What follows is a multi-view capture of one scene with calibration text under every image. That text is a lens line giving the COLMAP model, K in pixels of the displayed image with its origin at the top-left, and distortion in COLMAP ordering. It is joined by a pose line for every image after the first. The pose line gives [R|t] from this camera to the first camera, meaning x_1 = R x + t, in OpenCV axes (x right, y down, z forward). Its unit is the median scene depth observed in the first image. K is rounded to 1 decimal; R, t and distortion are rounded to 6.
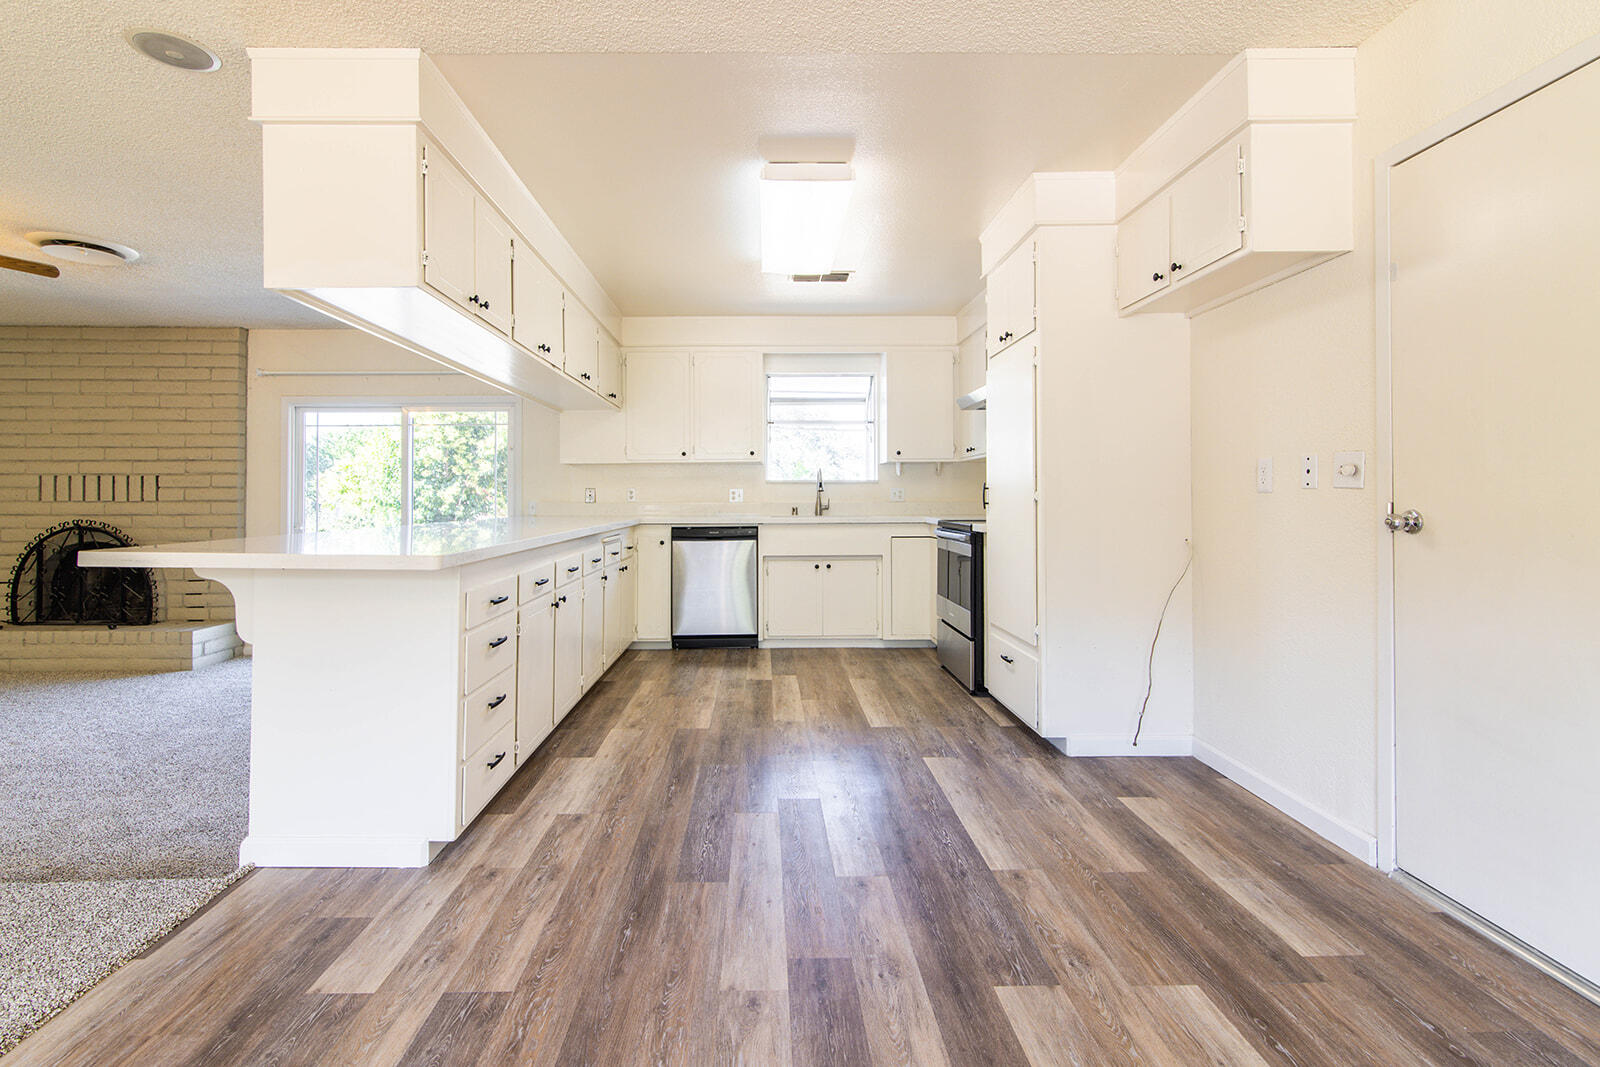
lens RADIAL K [[743.1, 0, 766.2], [0, 743.1, 494.6], [0, 0, 1]] dist [-0.001444, 0.000266]
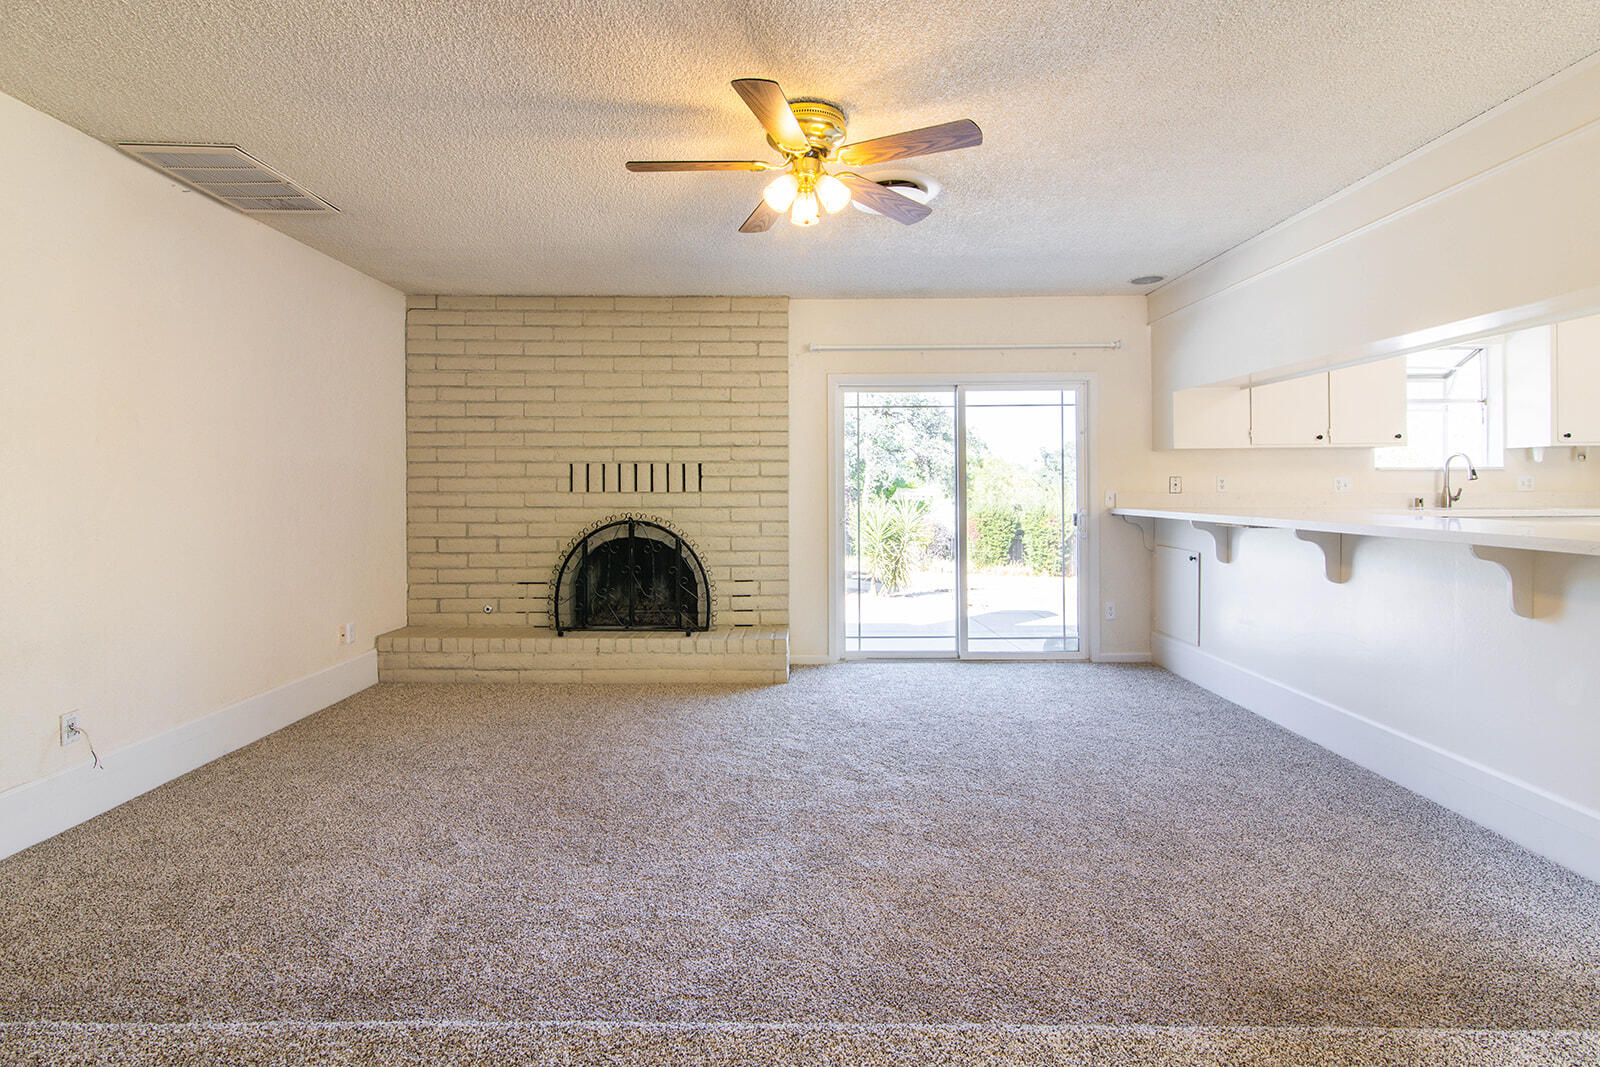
lens RADIAL K [[743.1, 0, 766.2], [0, 743.1, 494.6], [0, 0, 1]] dist [-0.001444, 0.000266]
pose [[0.999899, -0.001327, -0.014168, -0.729193], [0.001485, 0.999937, 0.011101, 0.002136], [0.014153, -0.011121, 0.999838, 0.108264]]
